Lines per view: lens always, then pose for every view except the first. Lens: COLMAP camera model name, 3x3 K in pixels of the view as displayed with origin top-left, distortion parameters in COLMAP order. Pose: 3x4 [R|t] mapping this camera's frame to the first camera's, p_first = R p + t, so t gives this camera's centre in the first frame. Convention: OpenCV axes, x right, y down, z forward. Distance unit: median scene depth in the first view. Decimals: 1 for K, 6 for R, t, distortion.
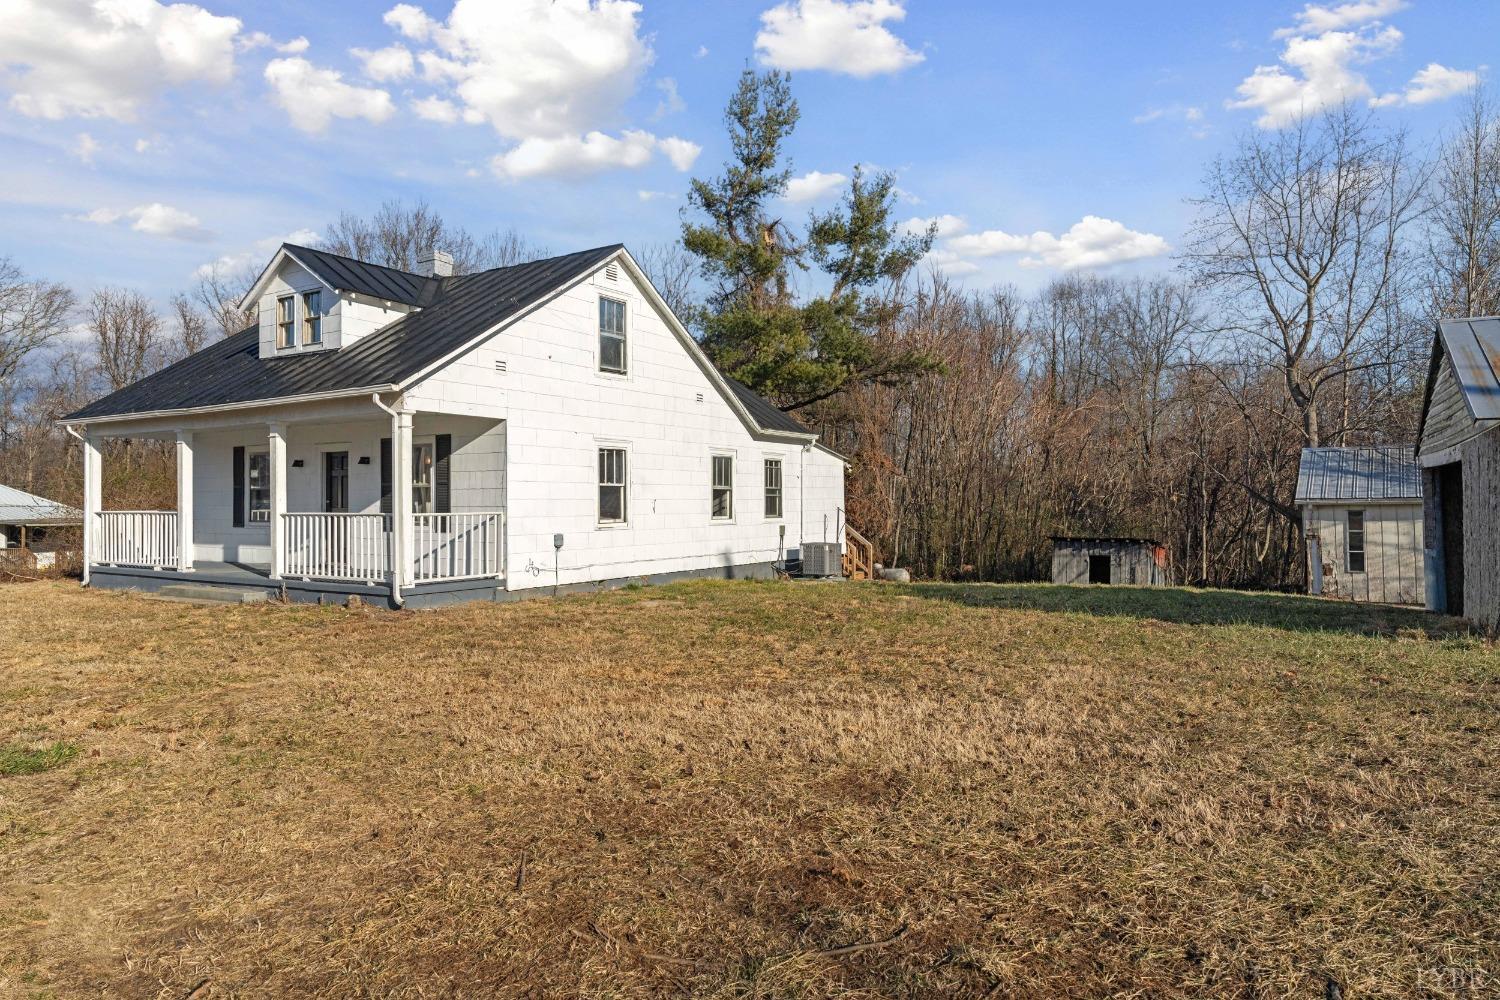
lens RADIAL K [[961.6, 0, 752.1], [0, 961.6, 507.9], [0, 0, 1]] dist [0.008998, 0.002375]
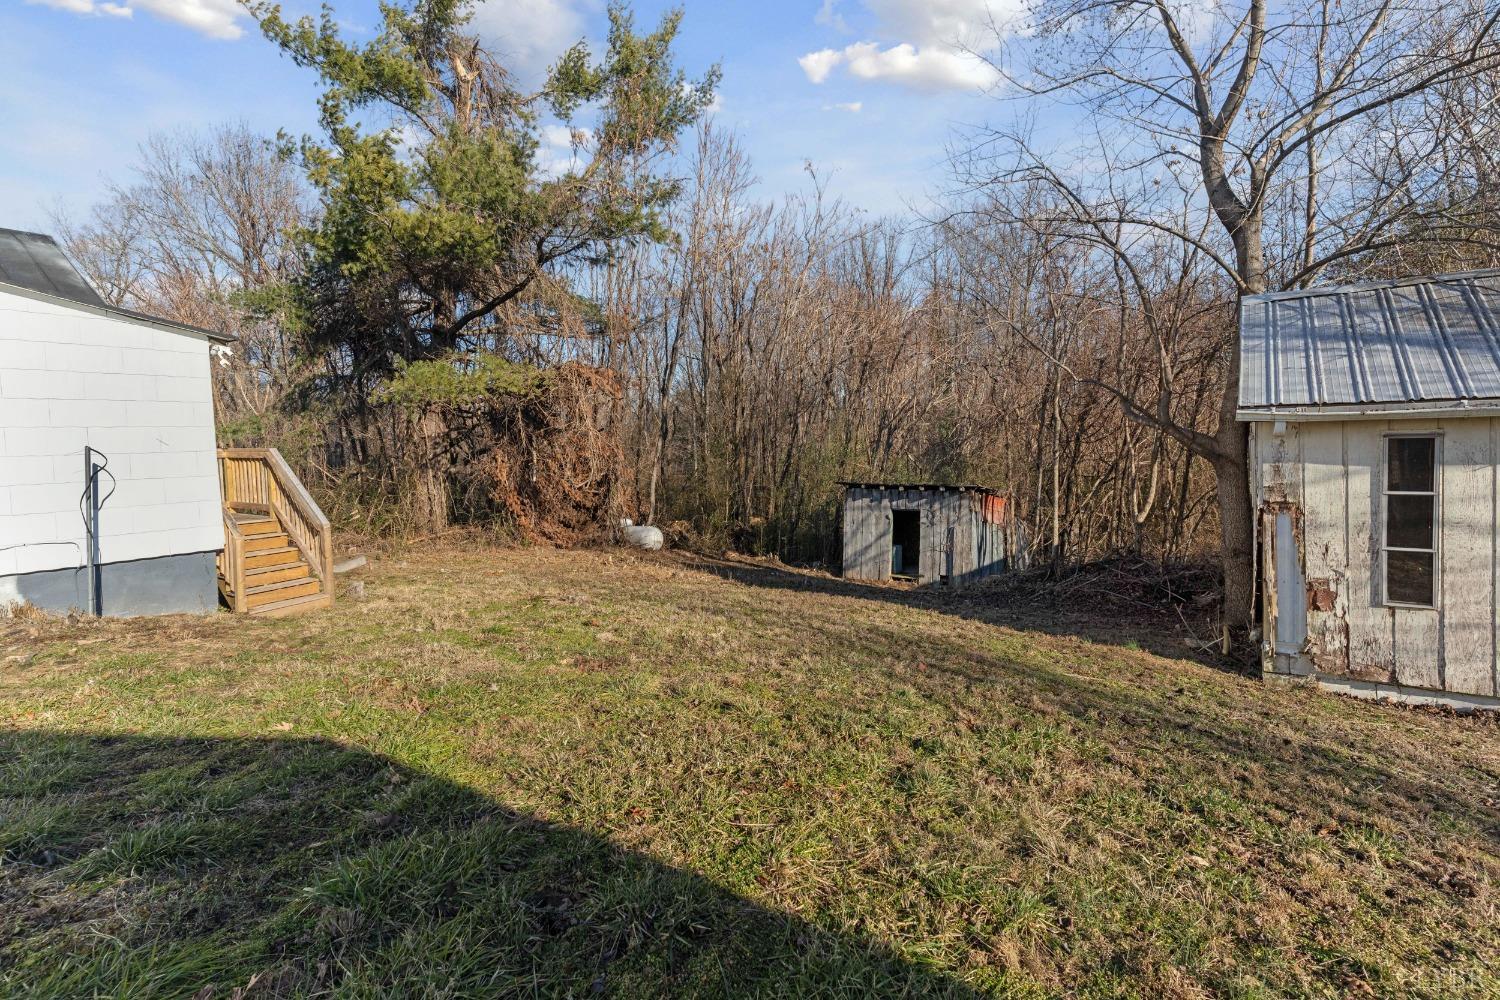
lens RADIAL K [[733.2, 0, 747.8], [0, 733.2, 487.2], [0, 0, 1]] dist [-0.006574, -0.000513]
pose [[0.999885, -0.014511, -0.004336, 0.359911], [0.014742, 0.998136, 0.059224, 0.002047], [0.003468, -0.059281, 0.998235, 0.690375]]
